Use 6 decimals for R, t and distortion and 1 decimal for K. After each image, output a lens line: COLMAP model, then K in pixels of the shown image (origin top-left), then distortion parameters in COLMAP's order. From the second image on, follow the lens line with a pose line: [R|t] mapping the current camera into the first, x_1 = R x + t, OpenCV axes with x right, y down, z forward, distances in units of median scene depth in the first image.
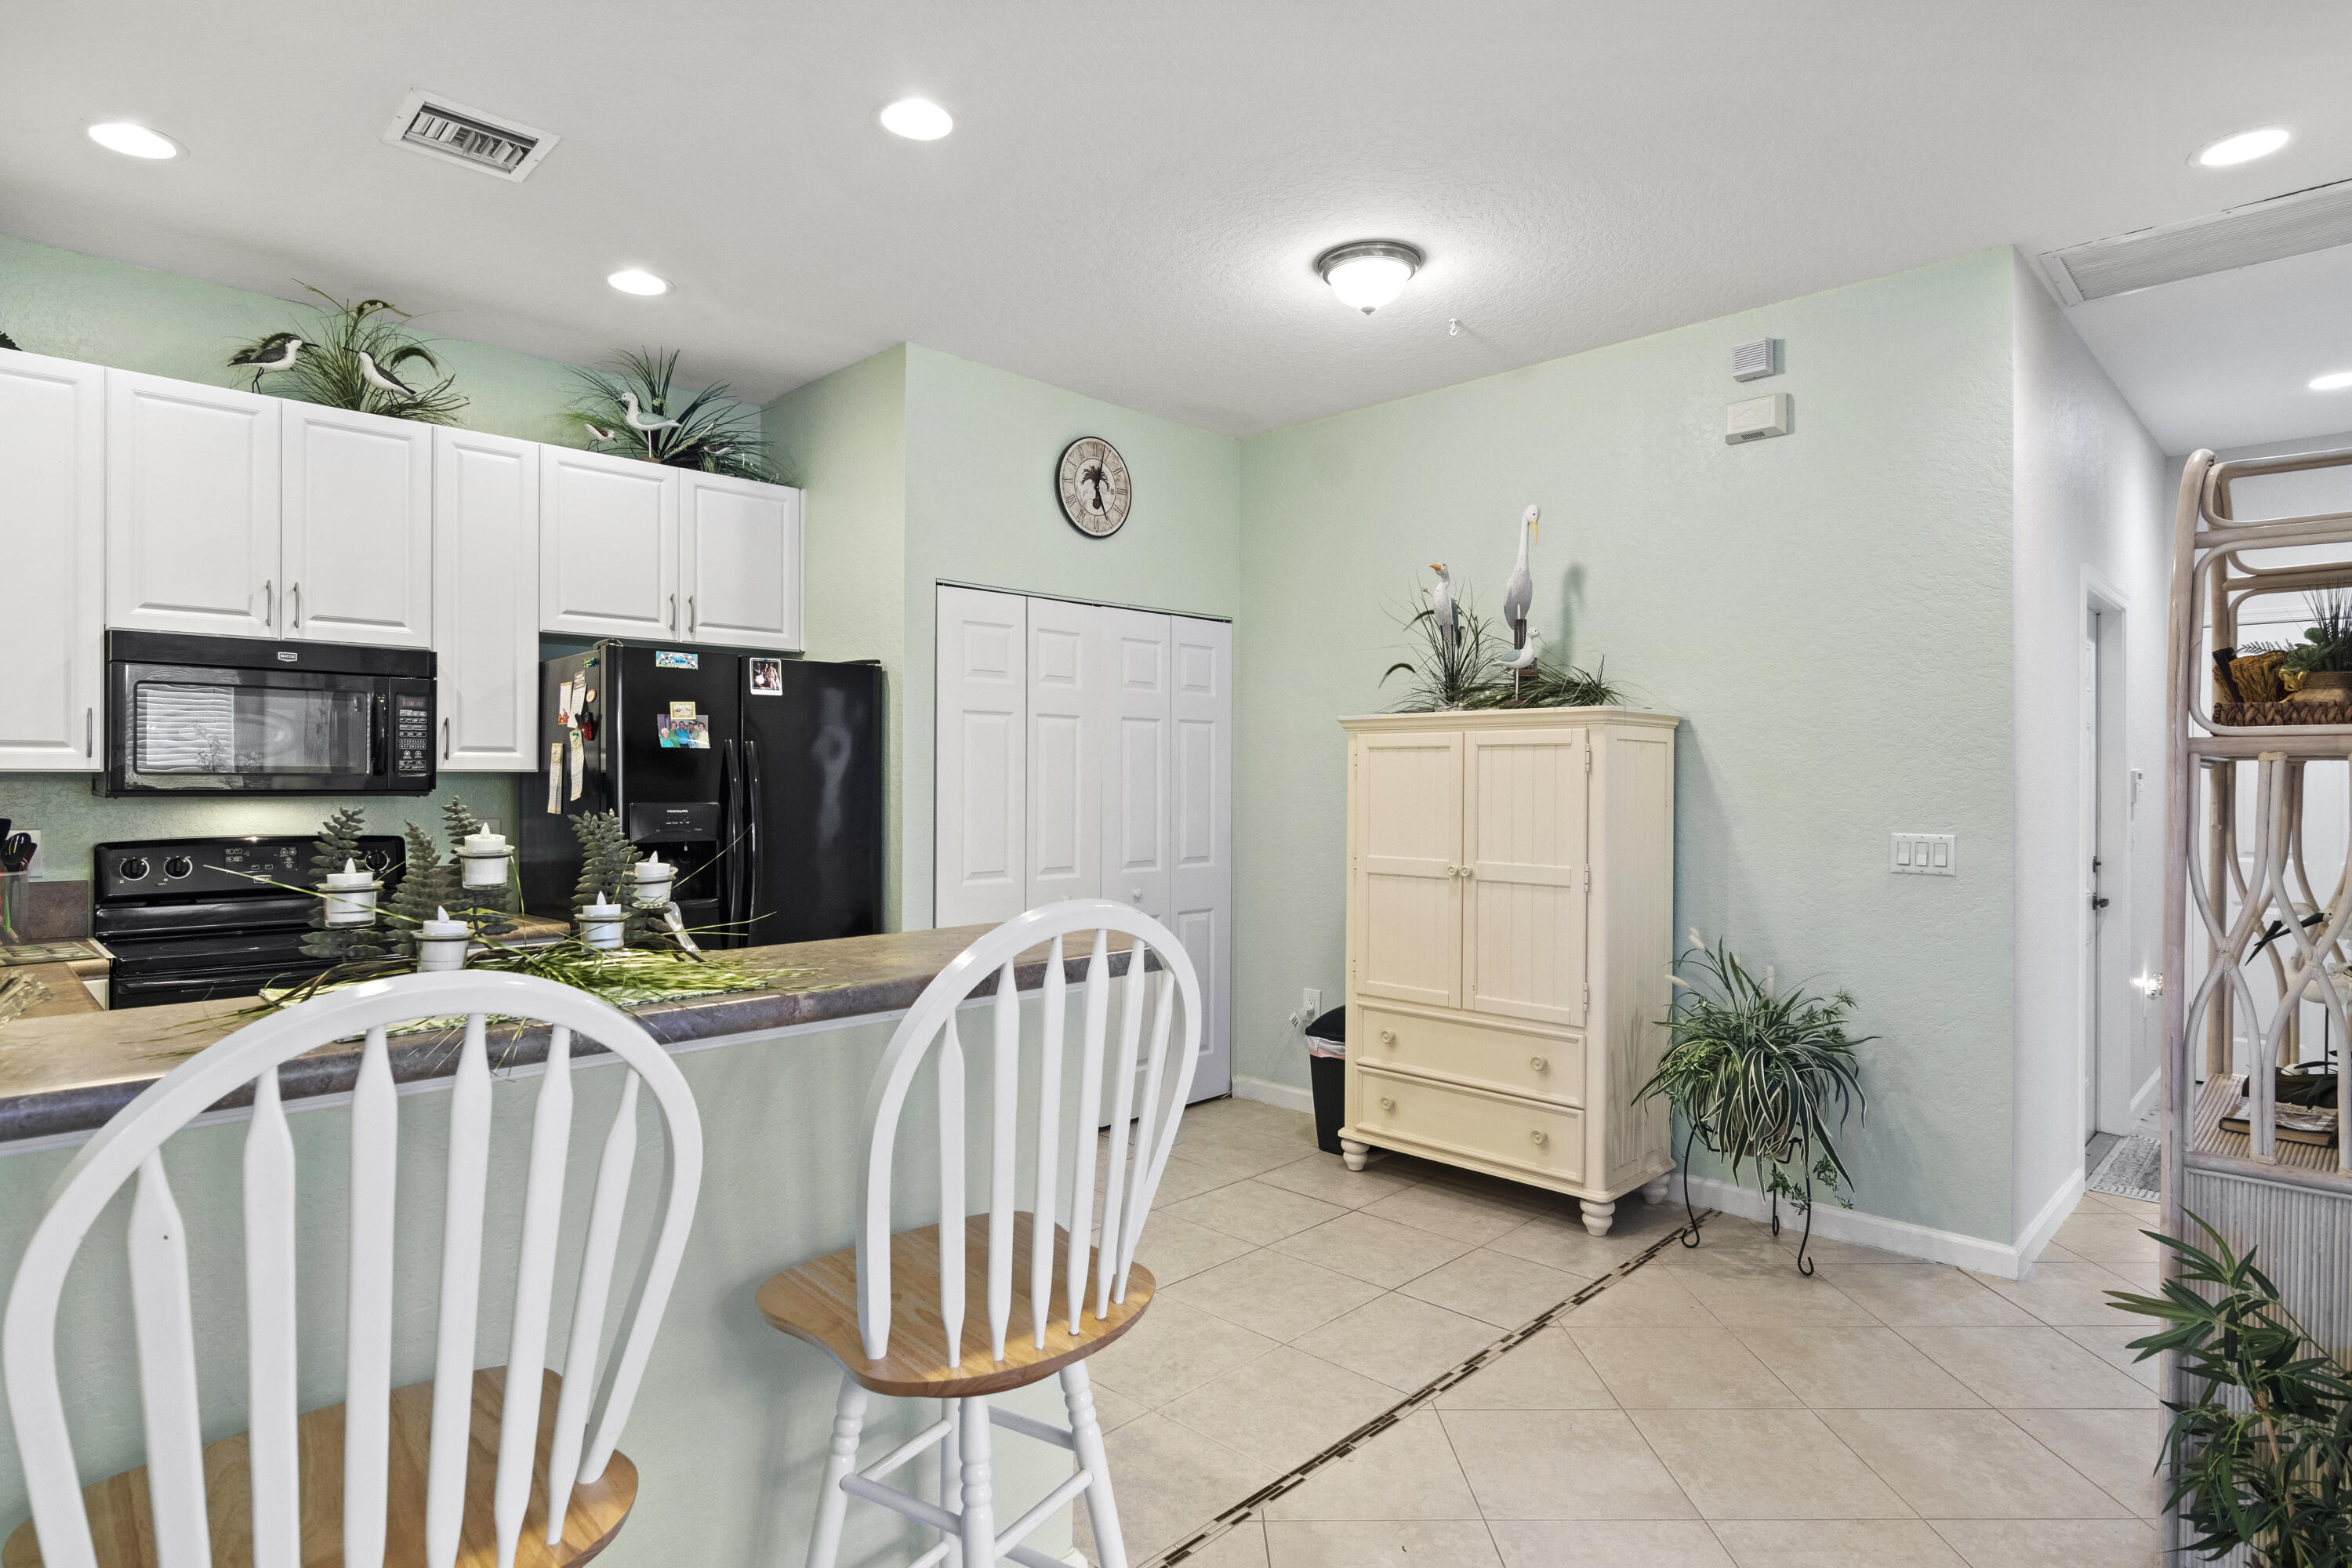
lens RADIAL K [[1283.5, 0, 1165.0], [0, 1283.5, 776.6], [0, 0, 1]] dist [-0.001356, 0.002574]
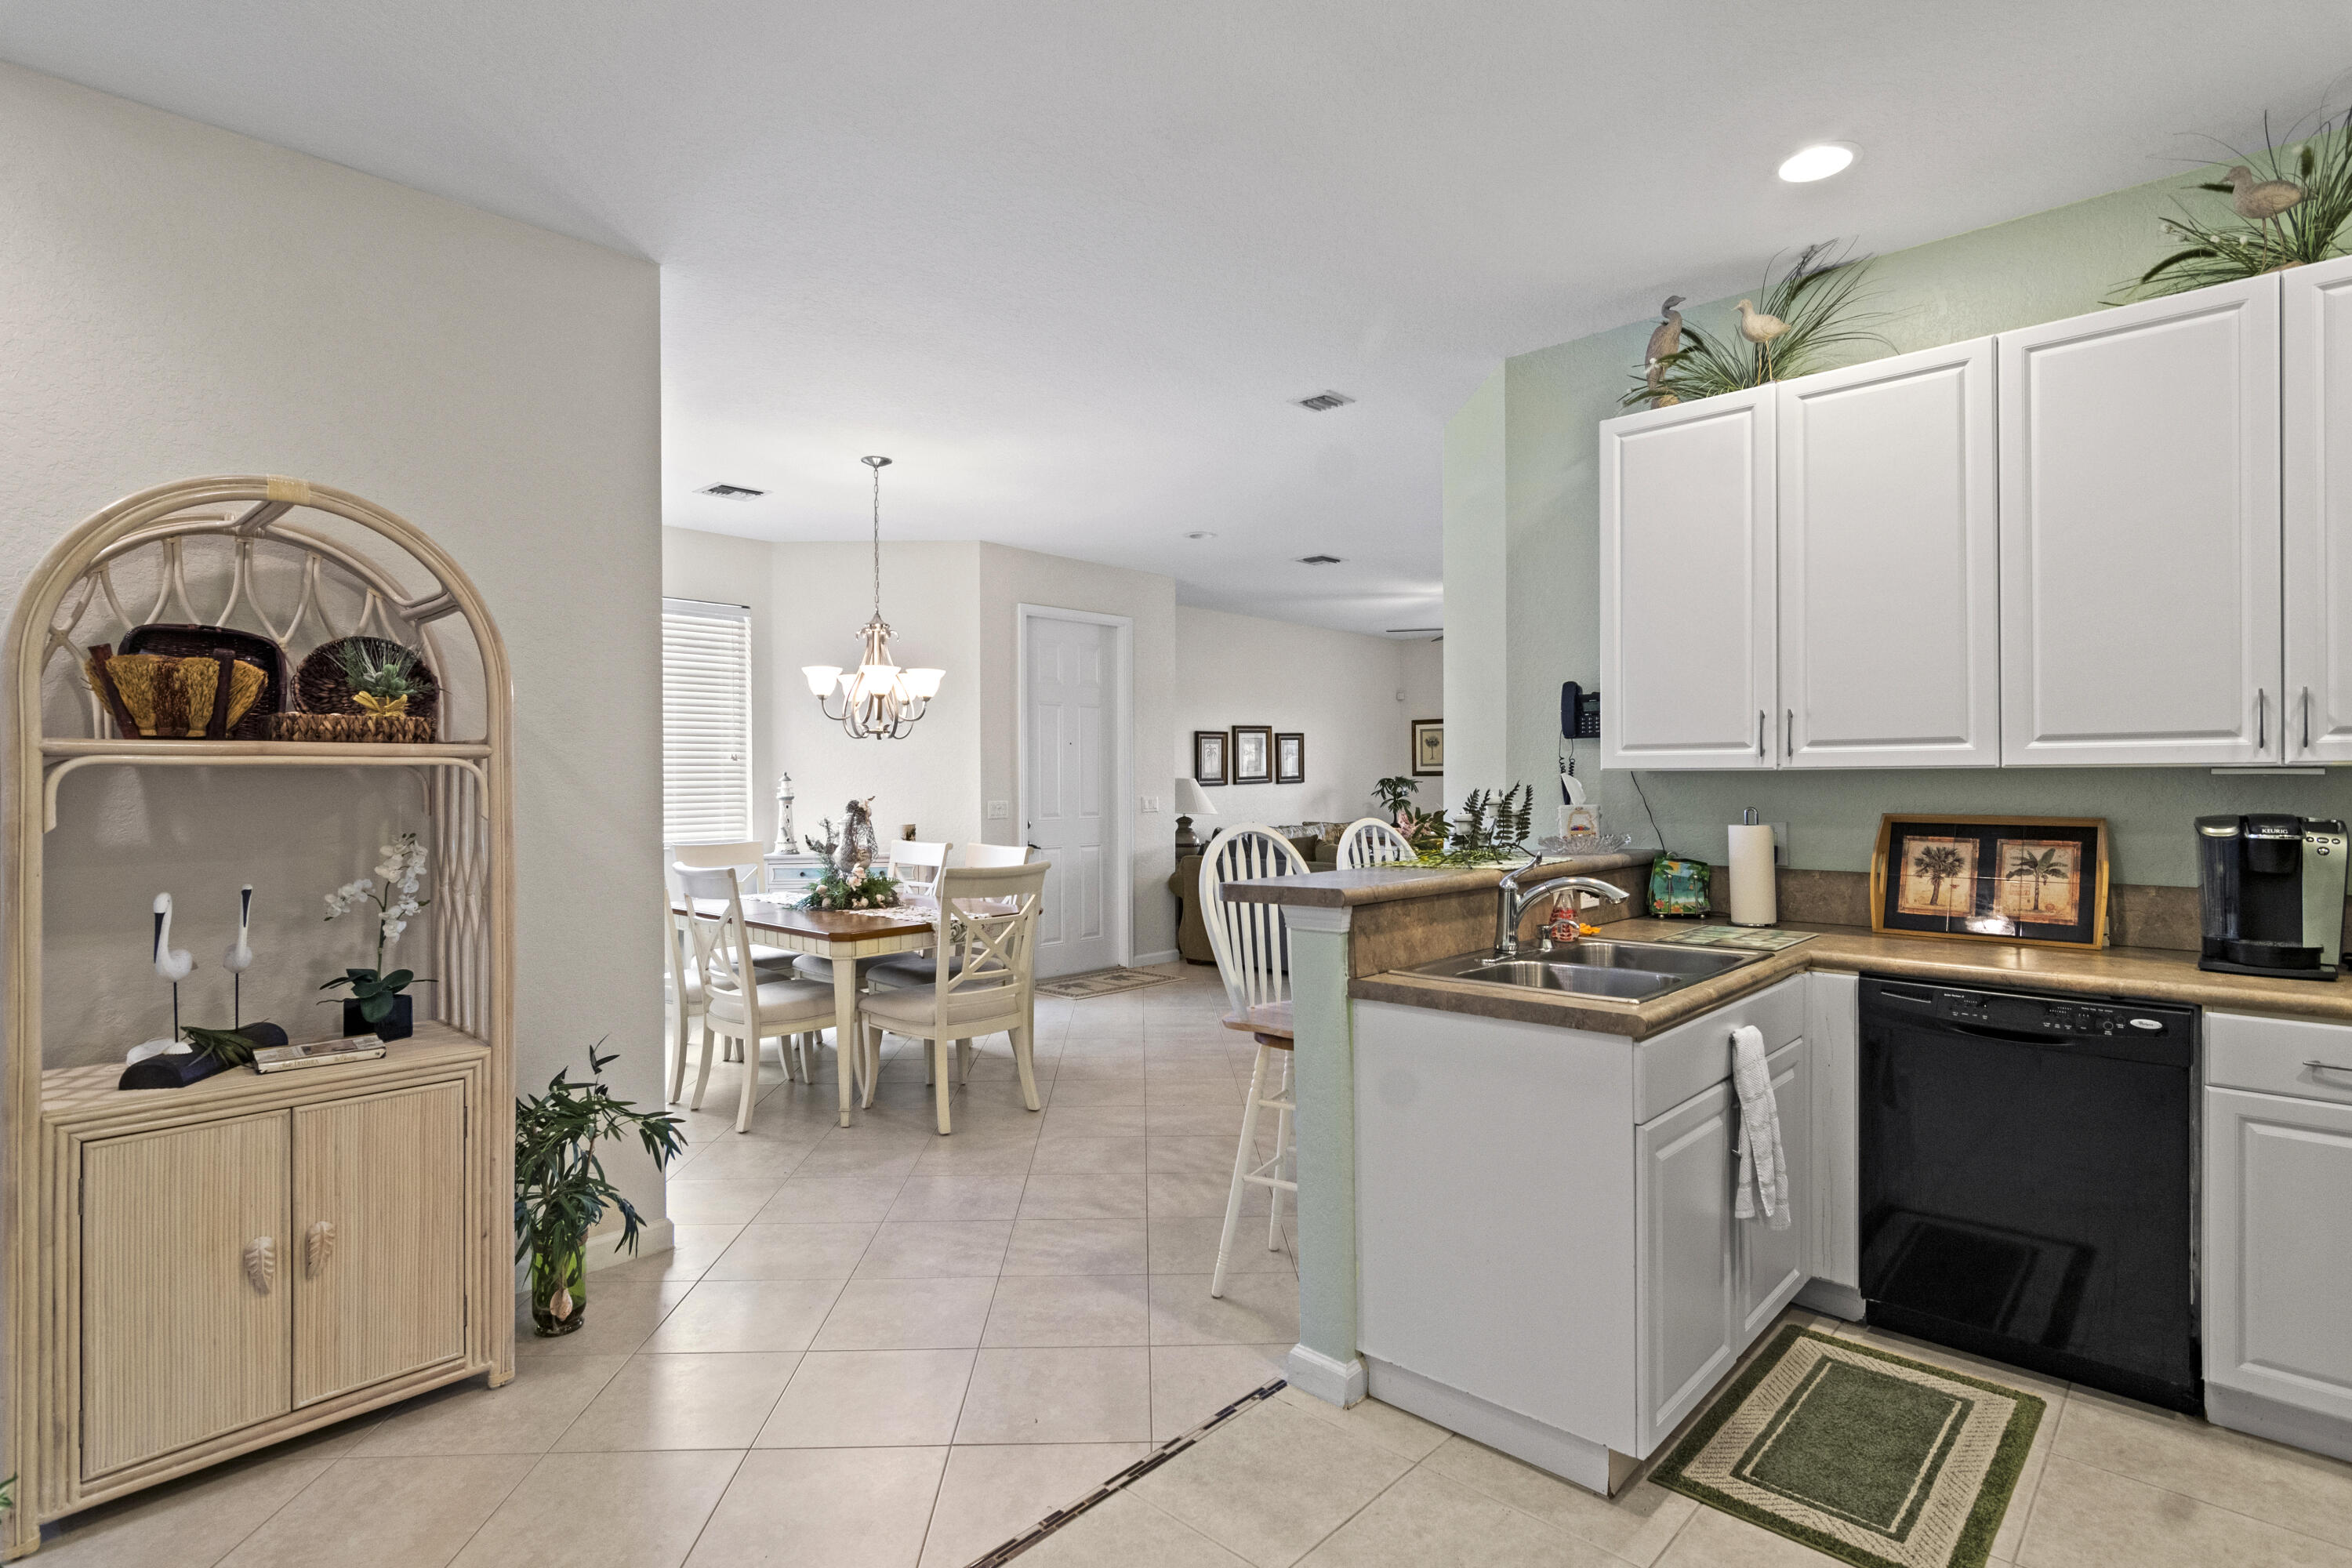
lens RADIAL K [[1151.8, 0, 1168.6], [0, 1151.8, 783.3], [0, 0, 1]] dist [-0.000658, 0.001164]
pose [[-0.999667, 0.003334, -0.025595, 0.052462], [0.003268, 0.999991, 0.002627, 0.005258], [0.025603, 0.002543, -0.999669, 1.223276]]
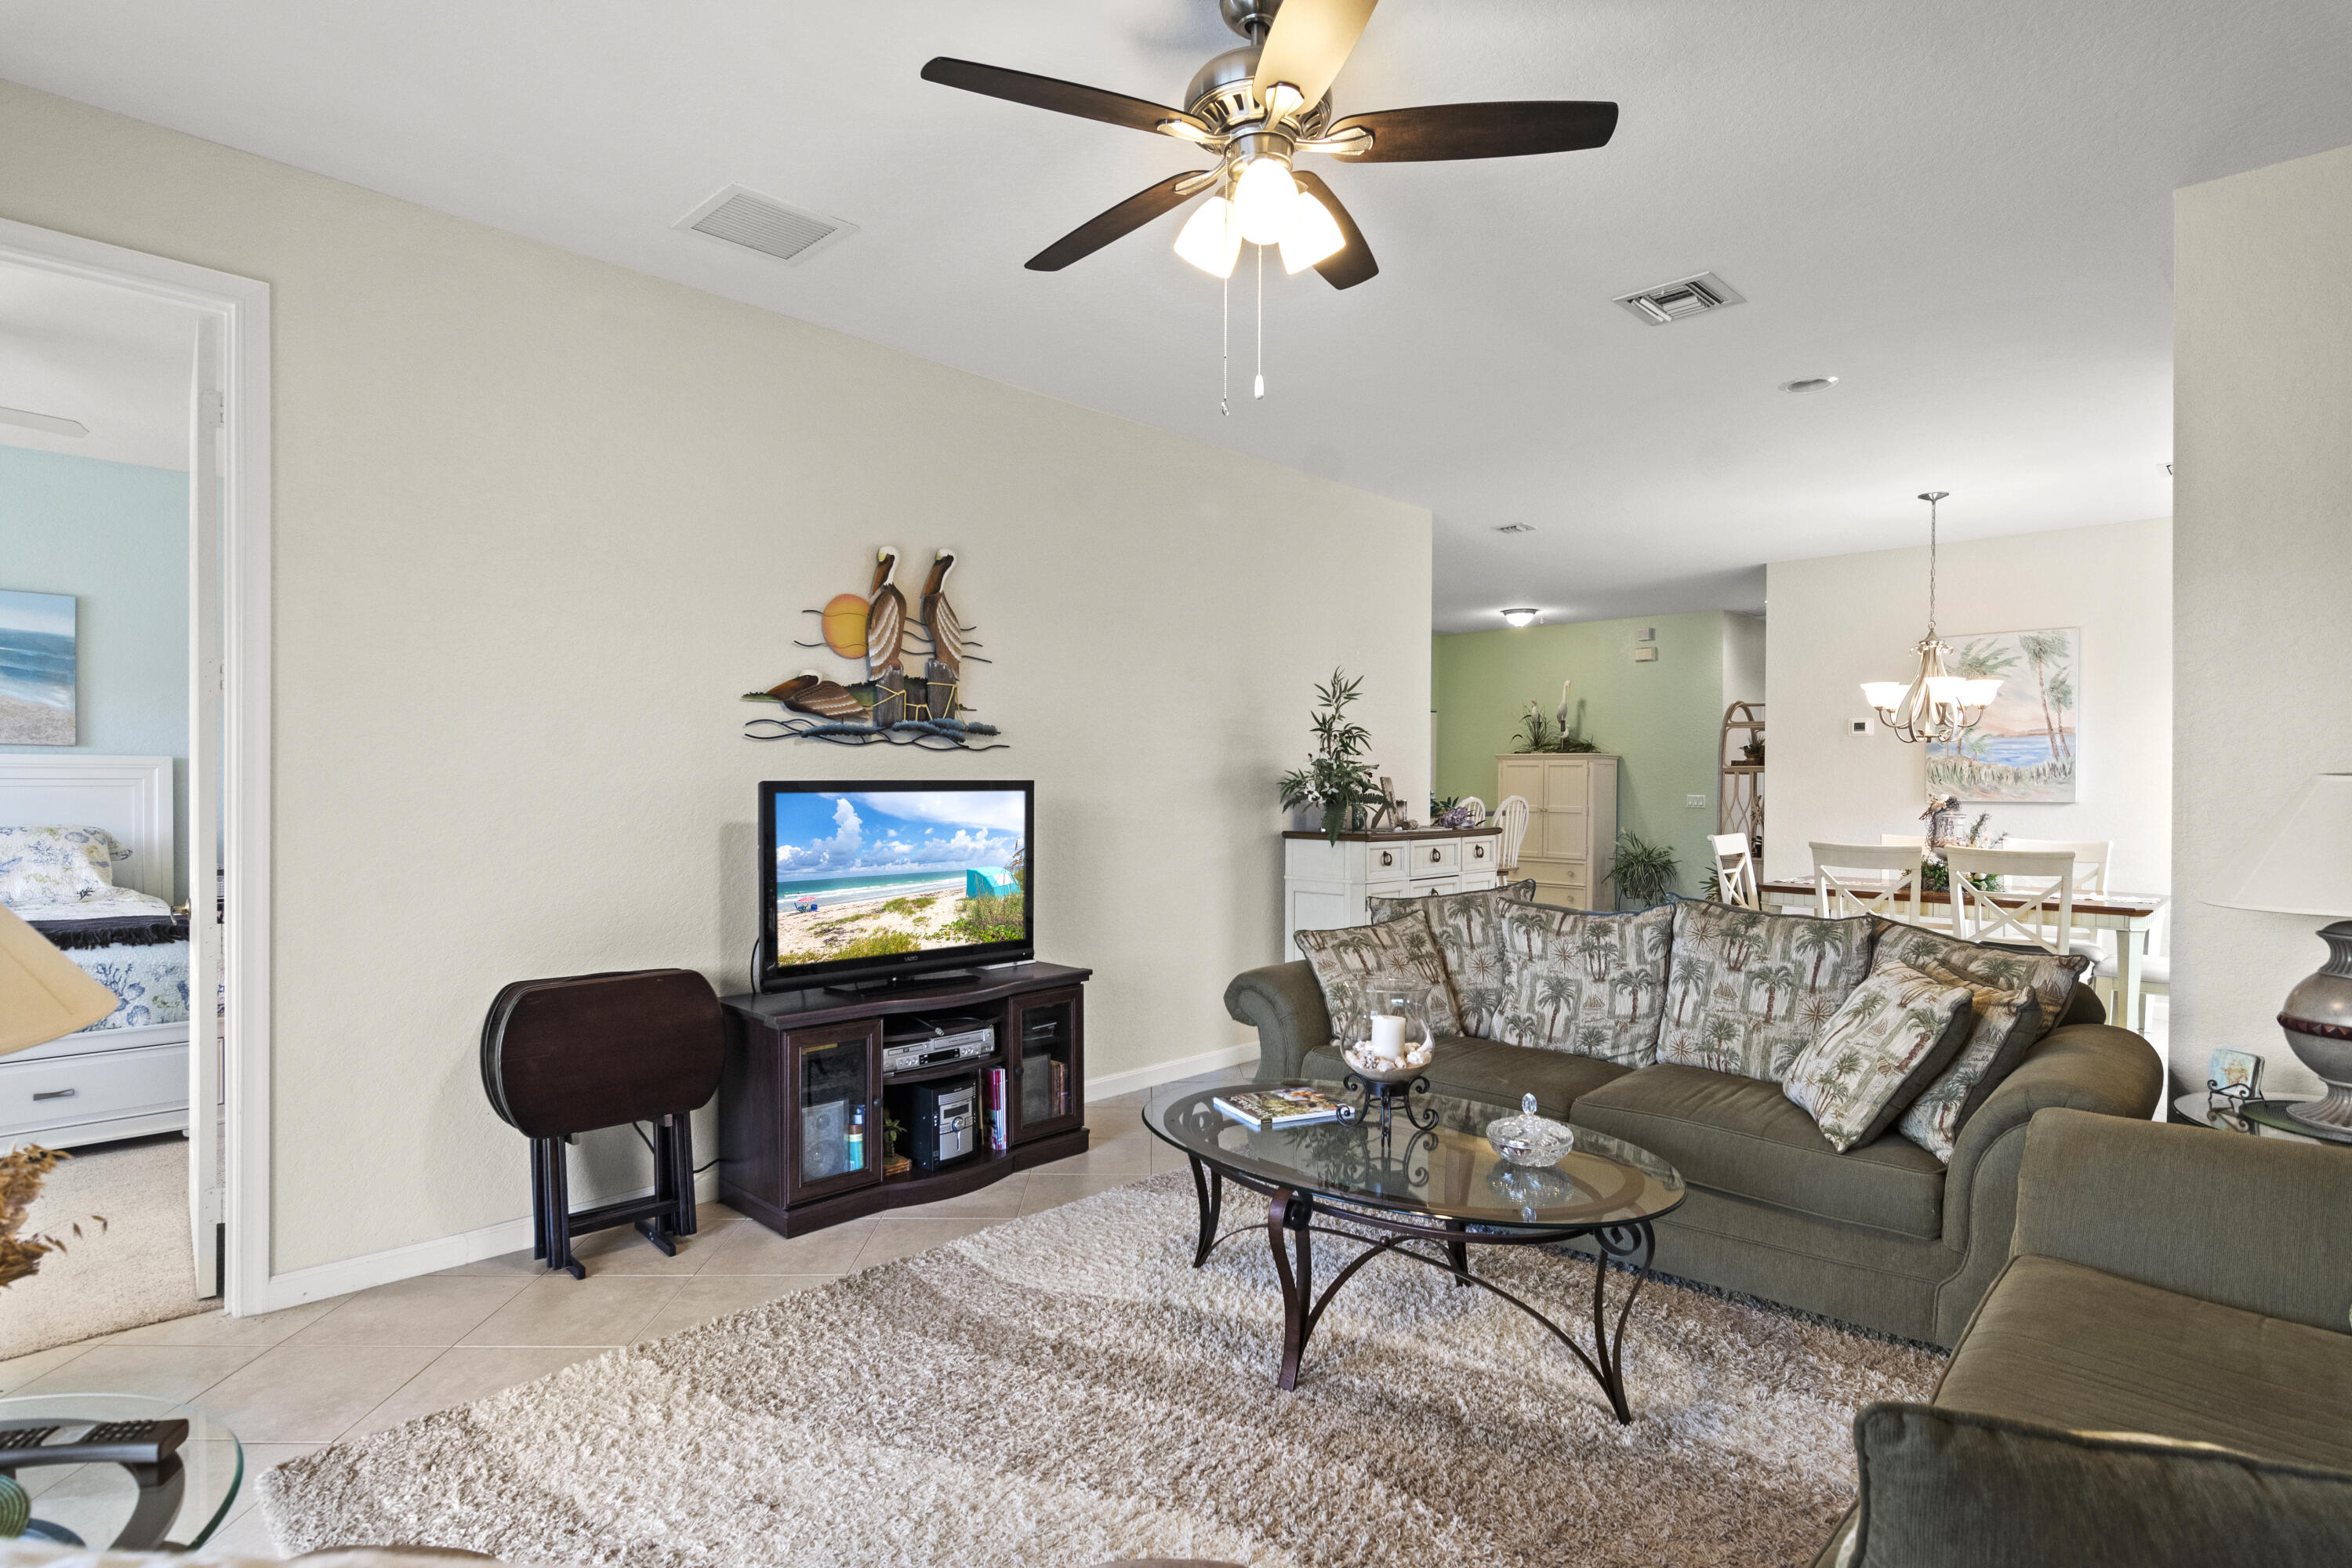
lens RADIAL K [[1191.0, 0, 1168.1], [0, 1191.0, 798.4], [0, 0, 1]] dist [0.001040, 0.002101]
pose [[0.999978, 0.002260, 0.006241, -0.699061], [-0.002370, 0.999842, 0.017612, 0.004300], [-0.006200, -0.017626, 0.999825, -1.856992]]
